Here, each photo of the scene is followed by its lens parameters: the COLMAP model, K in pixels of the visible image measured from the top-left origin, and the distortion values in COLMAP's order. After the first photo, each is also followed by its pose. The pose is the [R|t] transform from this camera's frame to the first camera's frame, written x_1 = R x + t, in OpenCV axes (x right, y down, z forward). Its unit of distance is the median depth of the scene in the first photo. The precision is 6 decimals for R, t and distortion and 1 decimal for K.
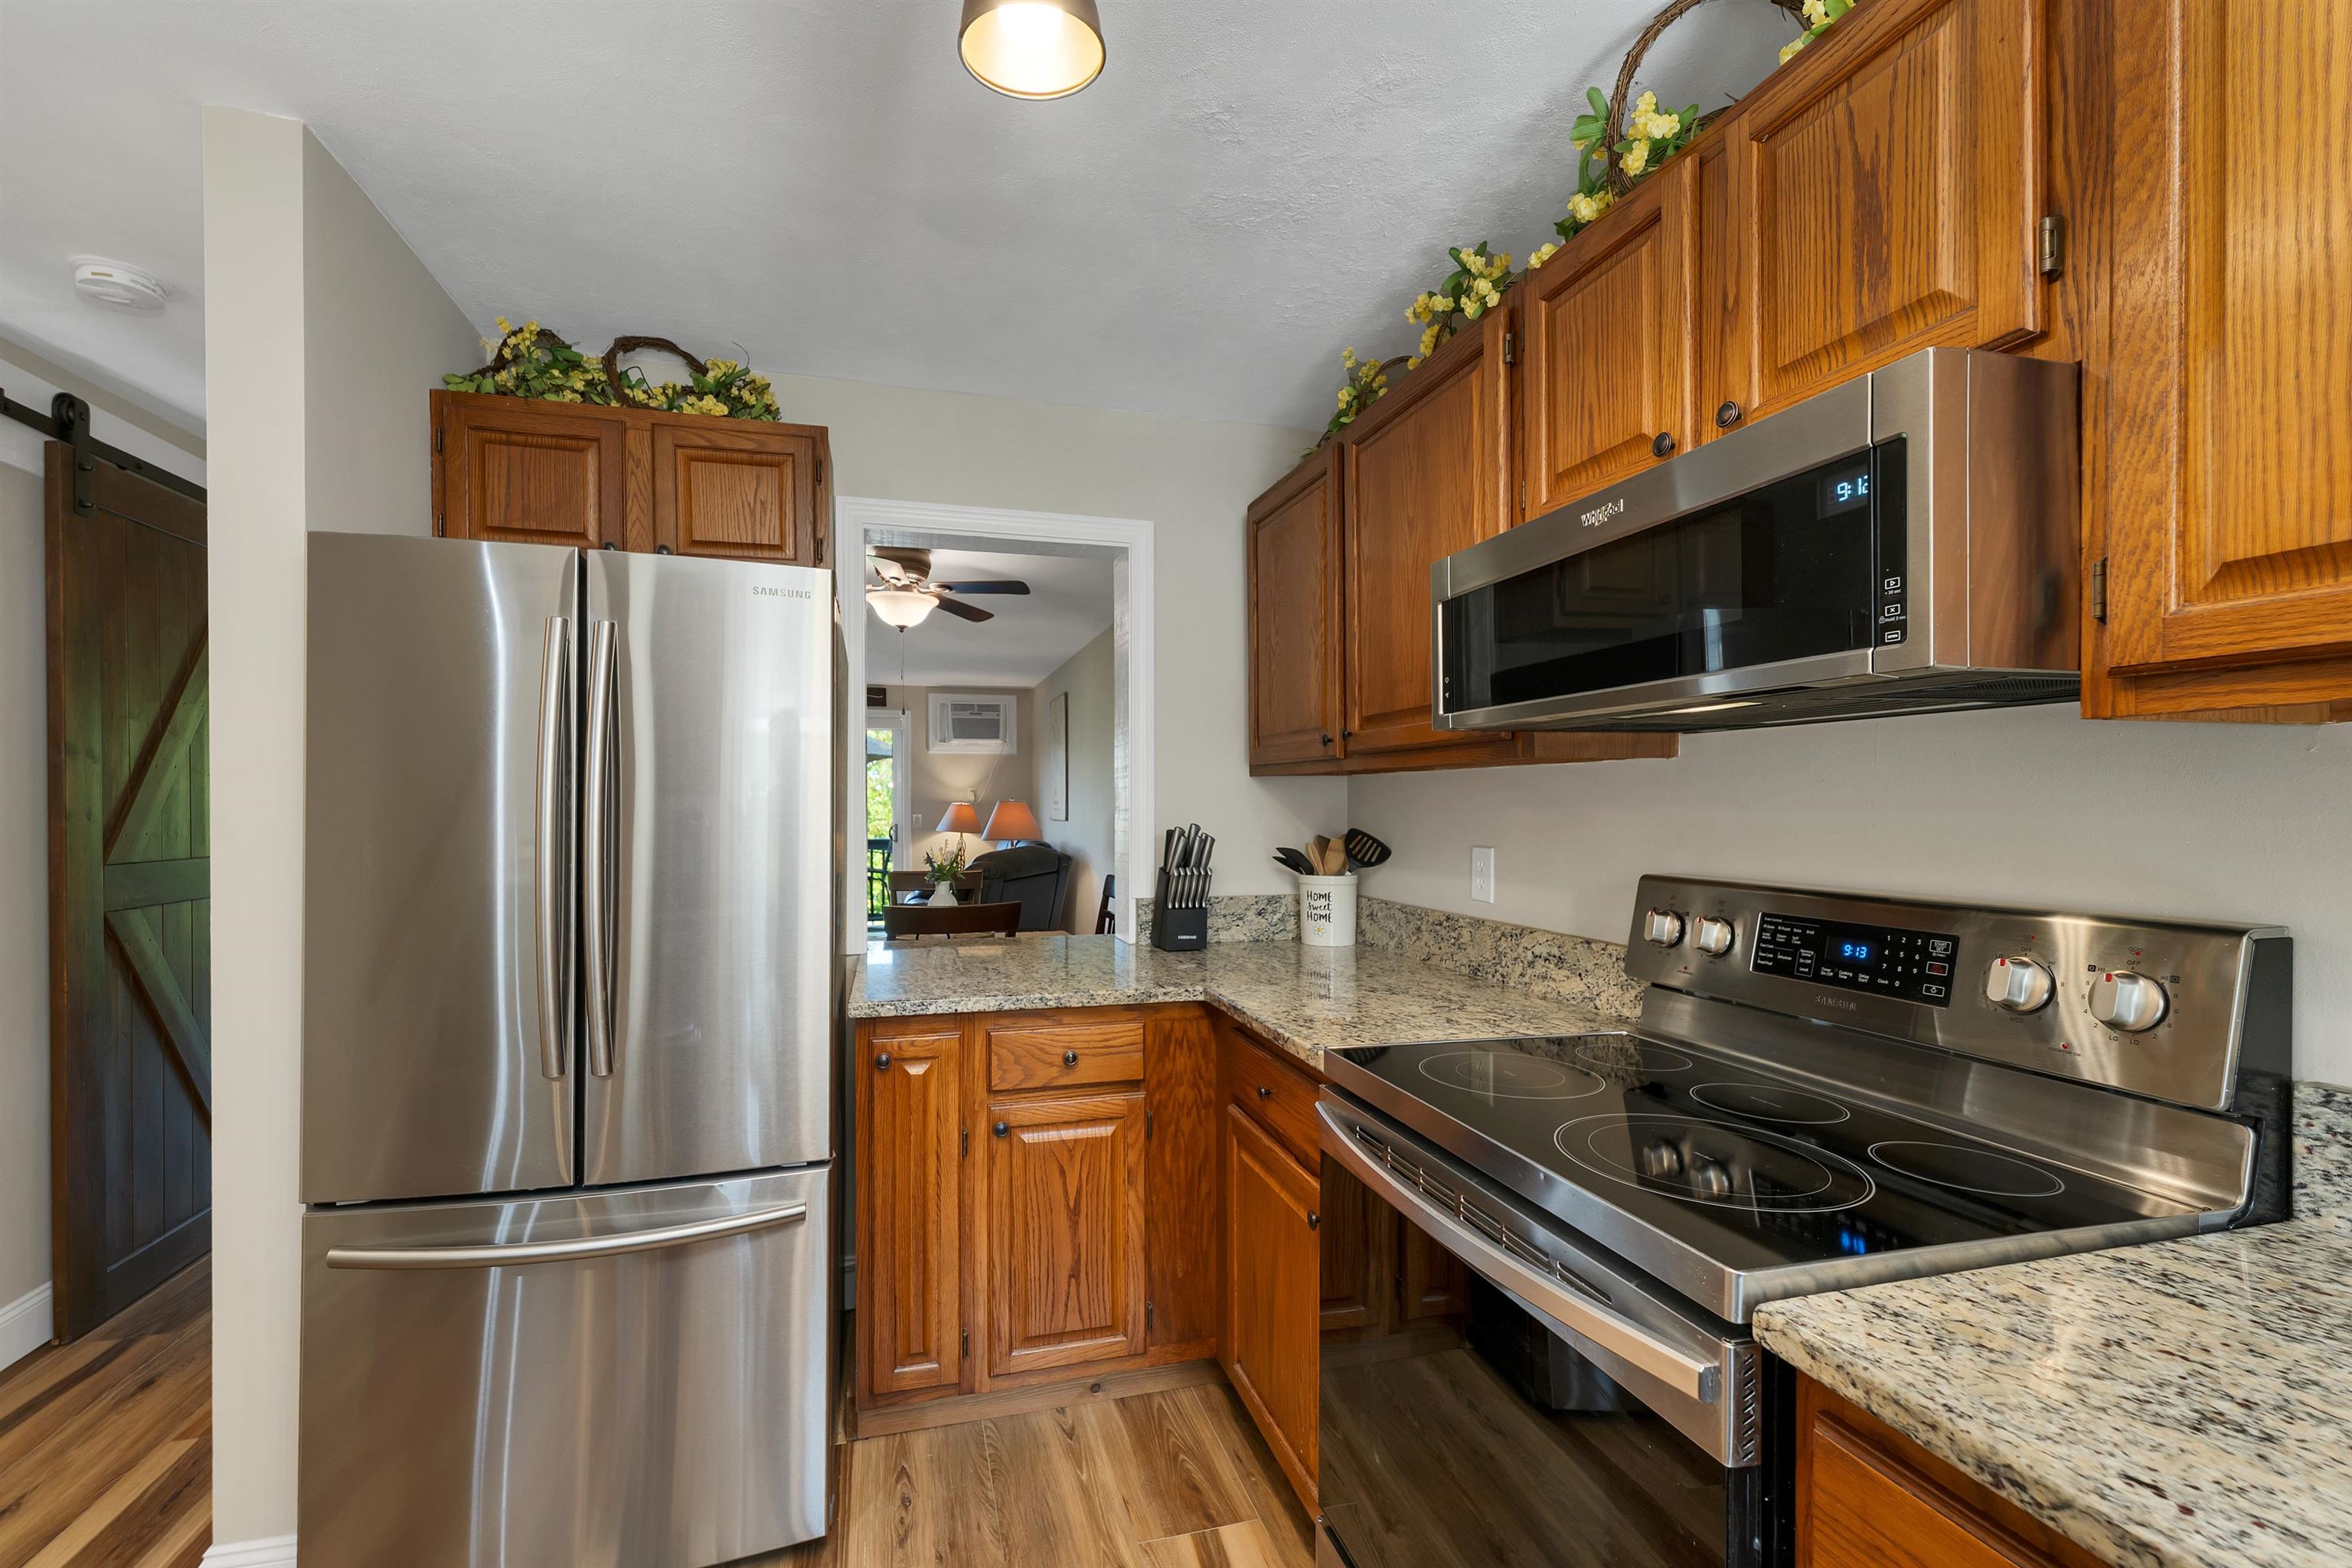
lens RADIAL K [[1029.4, 0, 1176.0], [0, 1029.4, 784.0], [0, 0, 1]] dist [0.001285, 0.000032]
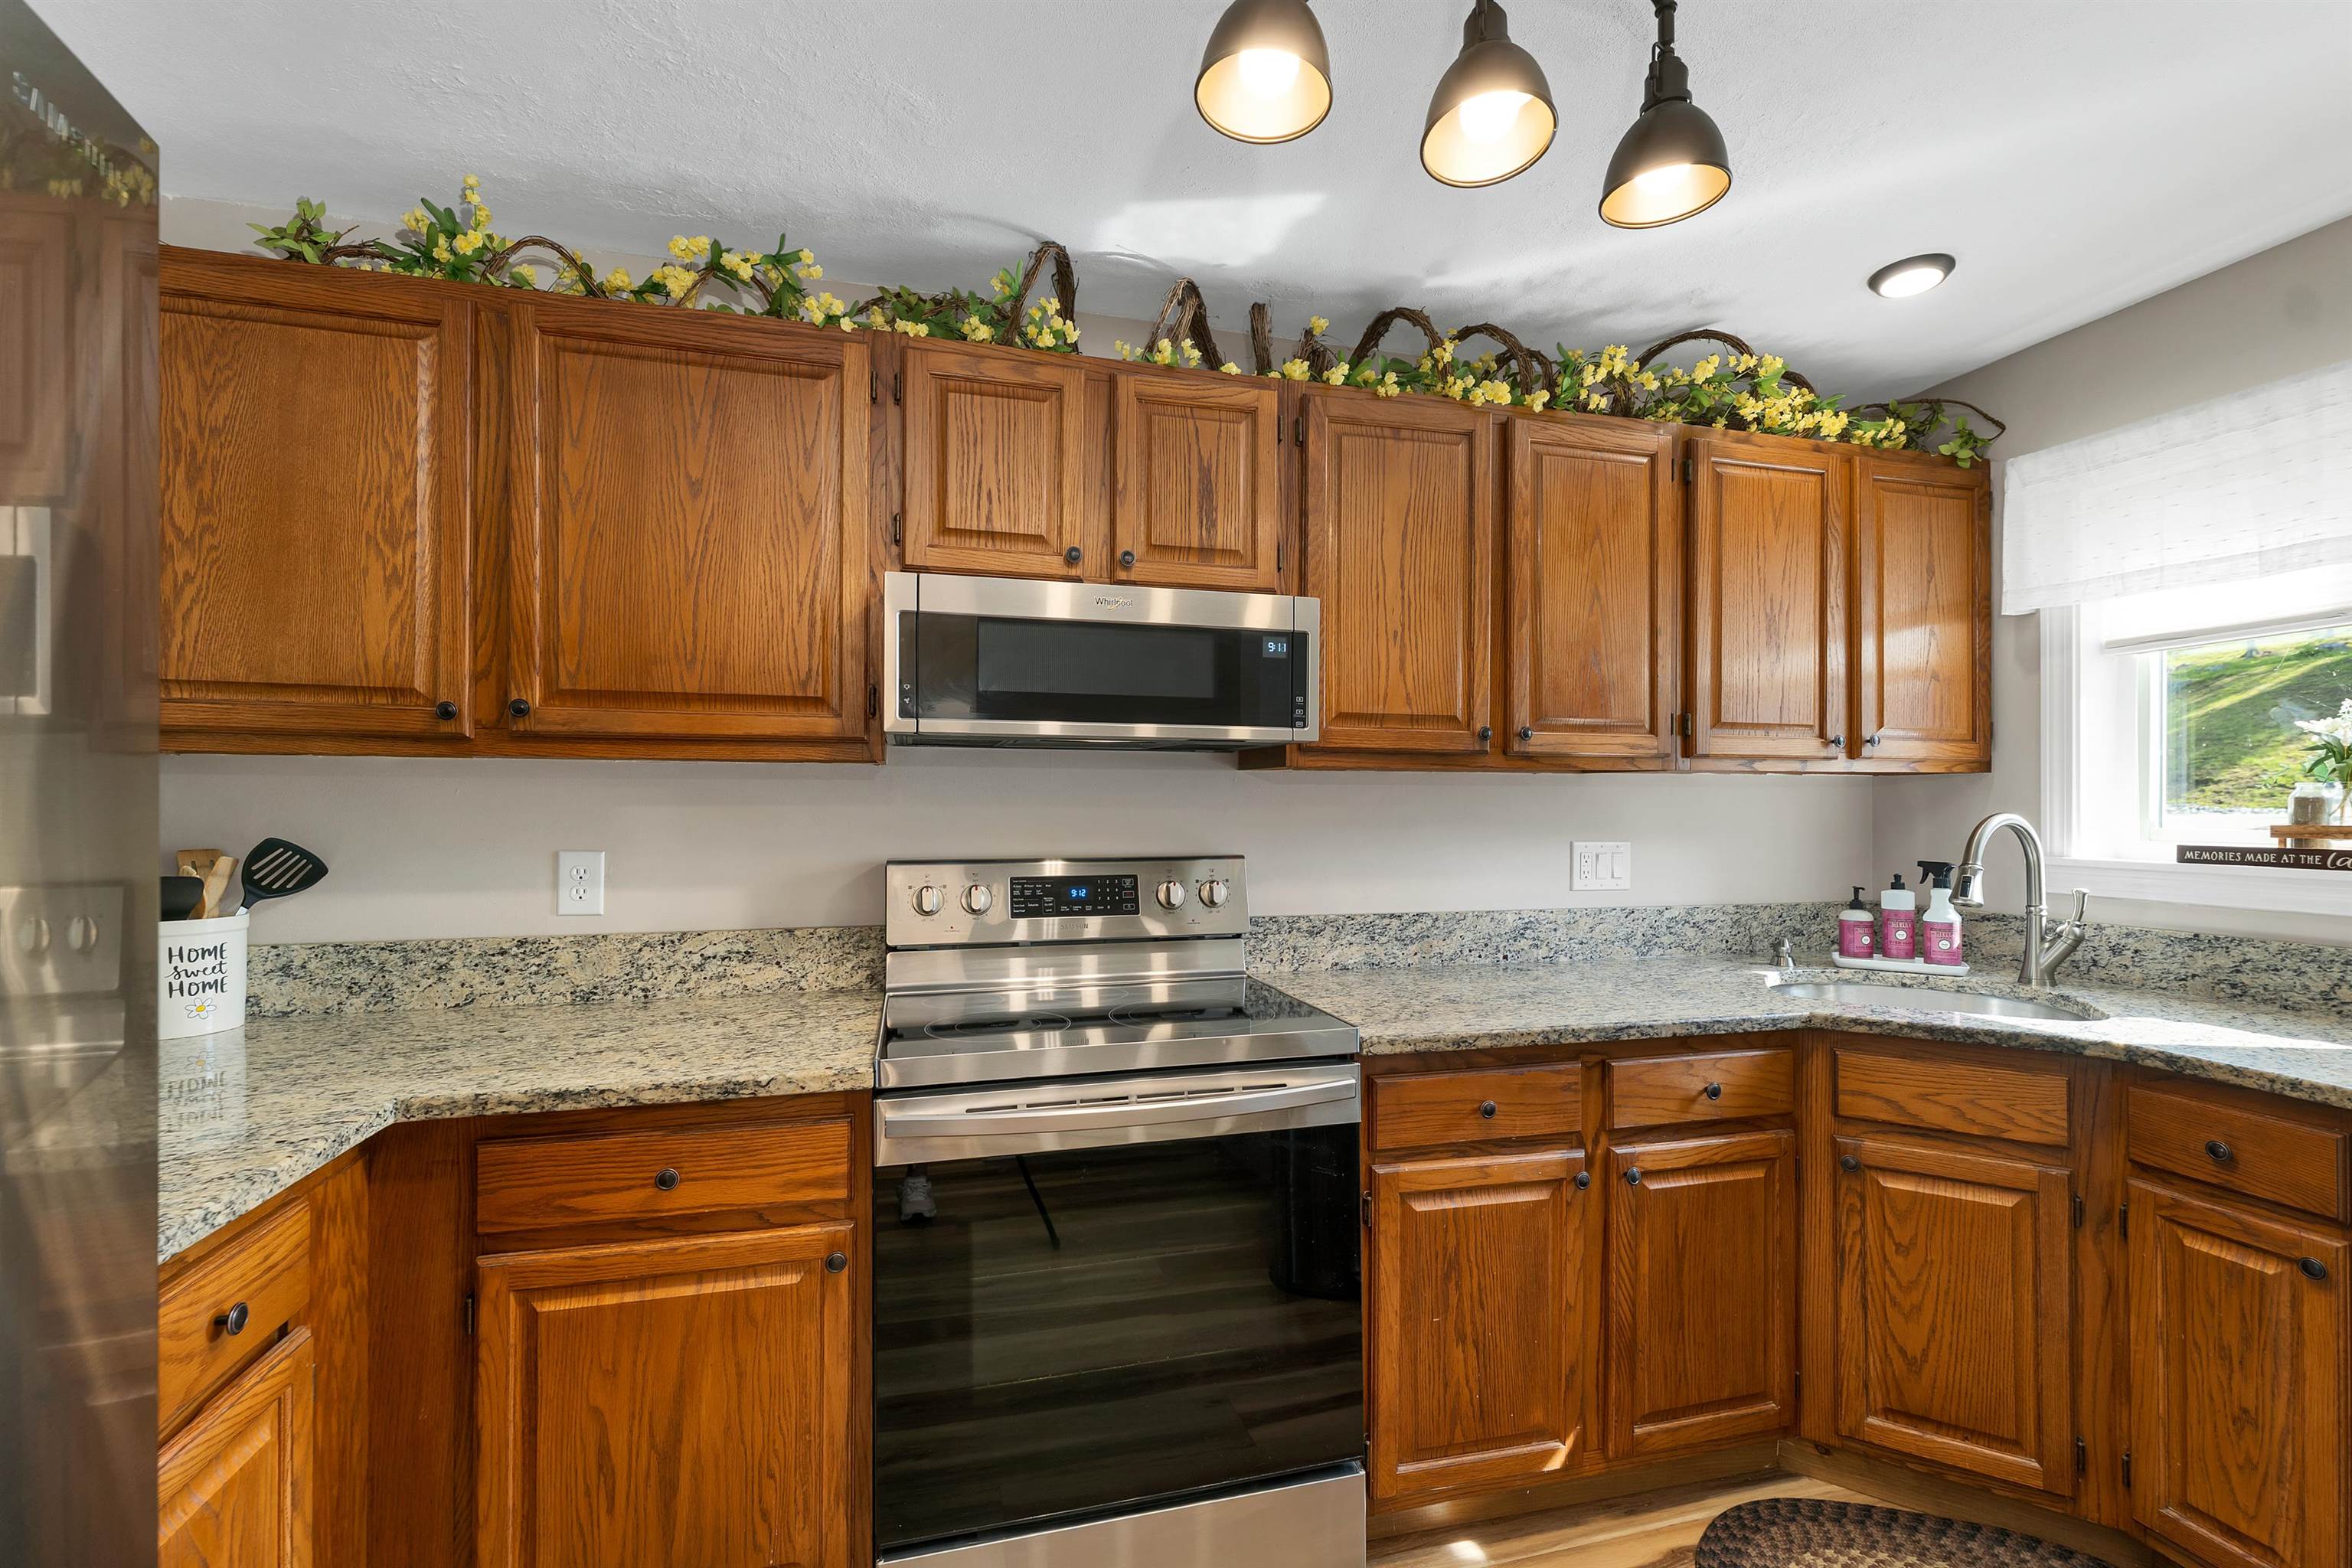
lens RADIAL K [[974.4, 0, 1160.1], [0, 974.4, 777.1], [0, 0, 1]] dist [-0.000173, -0.000344]
pose [[-0.007897, 0.027853, 0.999581, -0.617508], [-0.020387, 0.999400, -0.028009, 0.013366], [-0.999761, -0.020600, -0.007324, 0.612371]]
